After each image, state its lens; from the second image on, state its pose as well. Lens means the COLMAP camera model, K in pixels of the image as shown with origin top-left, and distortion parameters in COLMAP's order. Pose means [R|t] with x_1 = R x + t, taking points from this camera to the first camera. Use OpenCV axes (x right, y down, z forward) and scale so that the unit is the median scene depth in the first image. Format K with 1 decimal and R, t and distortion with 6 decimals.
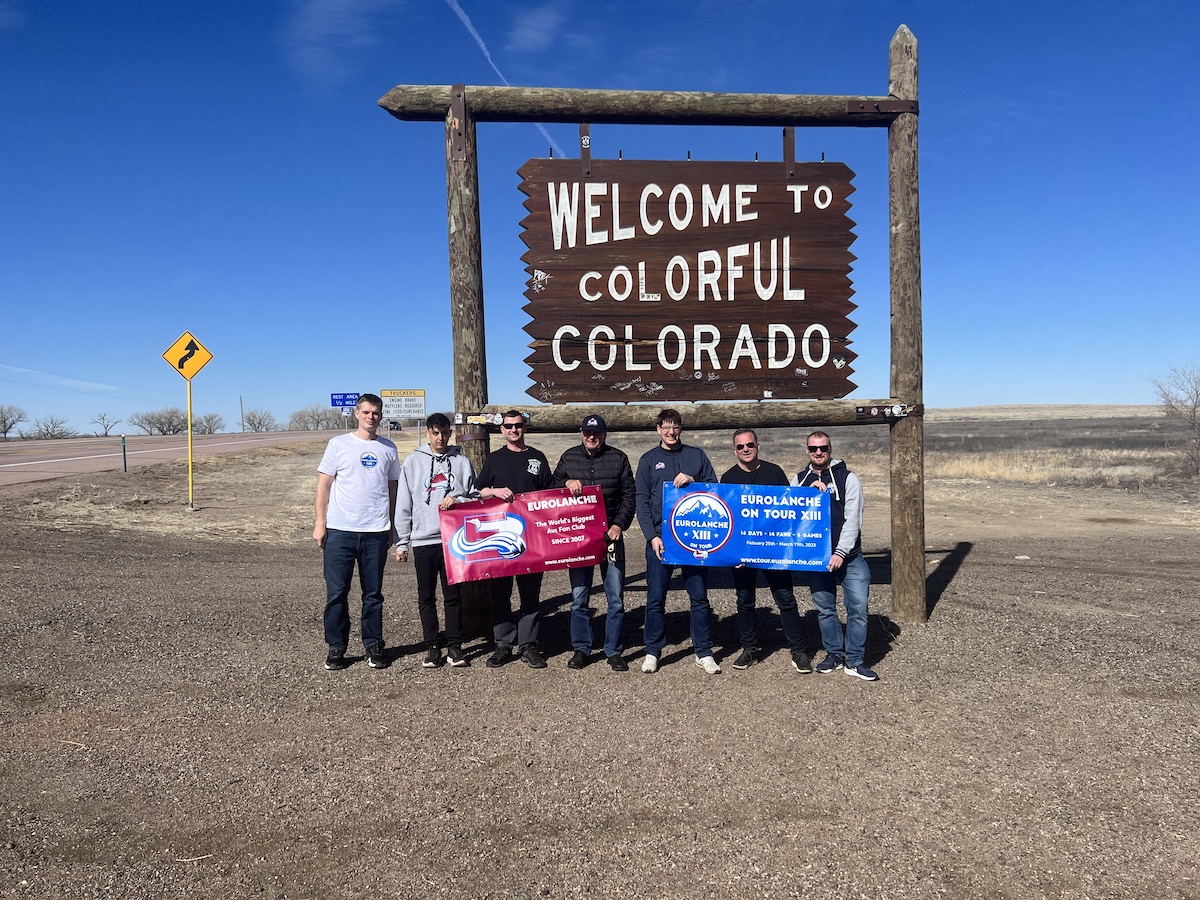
lens RADIAL K [[902.6, 0, 601.5], [0, 902.6, 459.1], [0, 0, 1]] dist [0.115967, -0.212947]
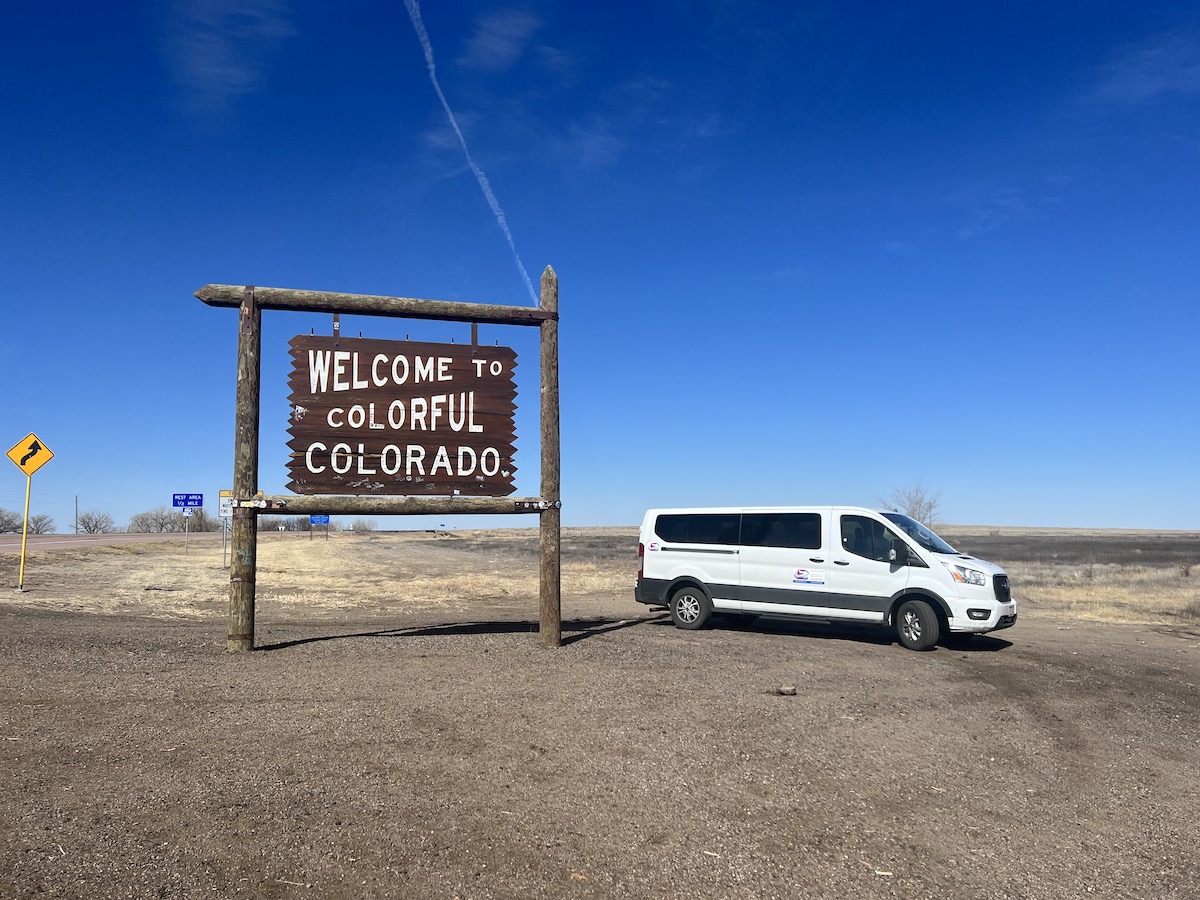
lens RADIAL K [[907.5, 0, 626.7], [0, 907.5, 452.9], [0, 0, 1]] dist [0.066348, -0.106606]
pose [[0.986246, 0.032171, 0.162121, 0.218385], [-0.011121, 0.991568, -0.129112, 0.056953], [-0.164908, 0.125534, 0.978288, -0.549728]]
